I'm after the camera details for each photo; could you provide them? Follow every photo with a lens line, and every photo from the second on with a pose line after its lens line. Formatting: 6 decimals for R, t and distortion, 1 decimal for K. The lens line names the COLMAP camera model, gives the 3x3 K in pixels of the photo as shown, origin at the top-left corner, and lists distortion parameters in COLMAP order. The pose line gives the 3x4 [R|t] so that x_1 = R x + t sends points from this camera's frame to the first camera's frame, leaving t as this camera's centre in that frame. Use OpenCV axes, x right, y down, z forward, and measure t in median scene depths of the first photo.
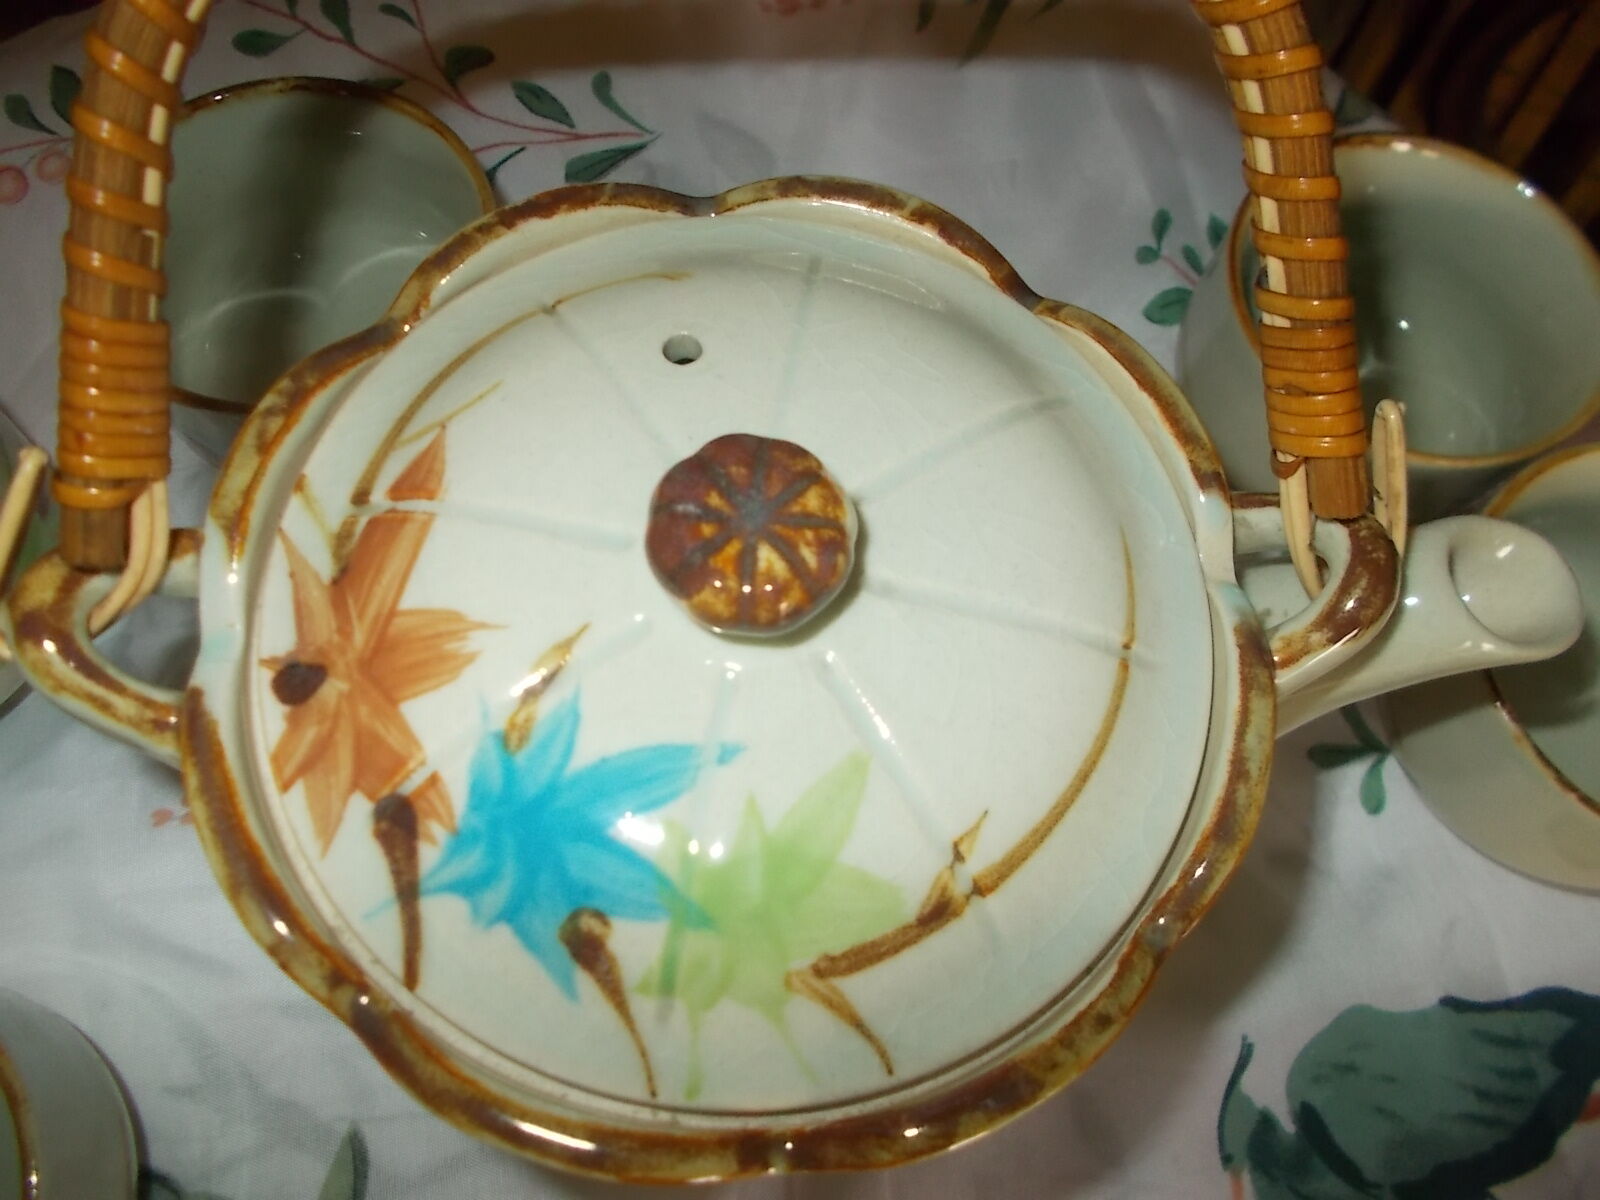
lens RADIAL K [[1215.3, 0, 803.0], [0, 1215.3, 598.9], [0, 0, 1]] dist [0.014850, -0.023557]
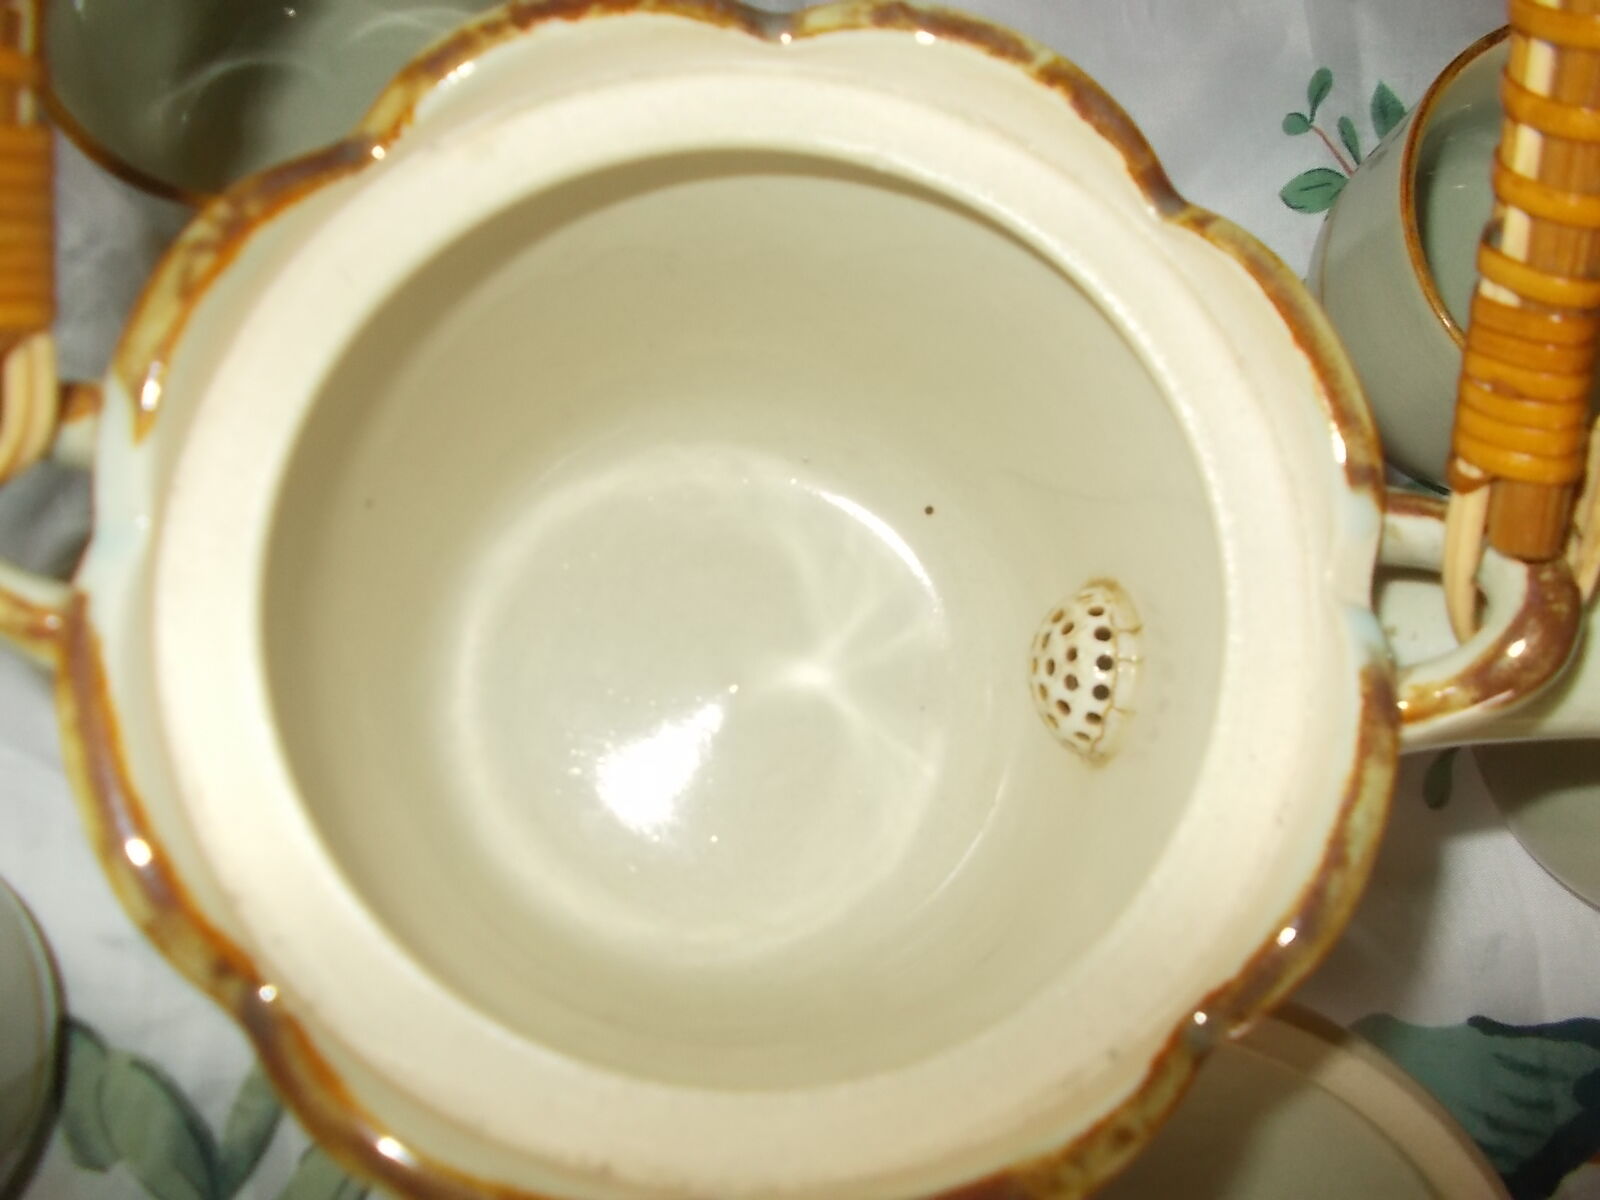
lens RADIAL K [[1215.3, 0, 797.9], [0, 1215.3, 602.4], [0, 0, 1]] dist [0.014850, -0.023557]
pose [[0.991410, 0.129695, -0.016894, -0.007043], [-0.125173, 0.978330, 0.164933, -0.102906], [0.037919, -0.161402, 0.986160, 0.189688]]
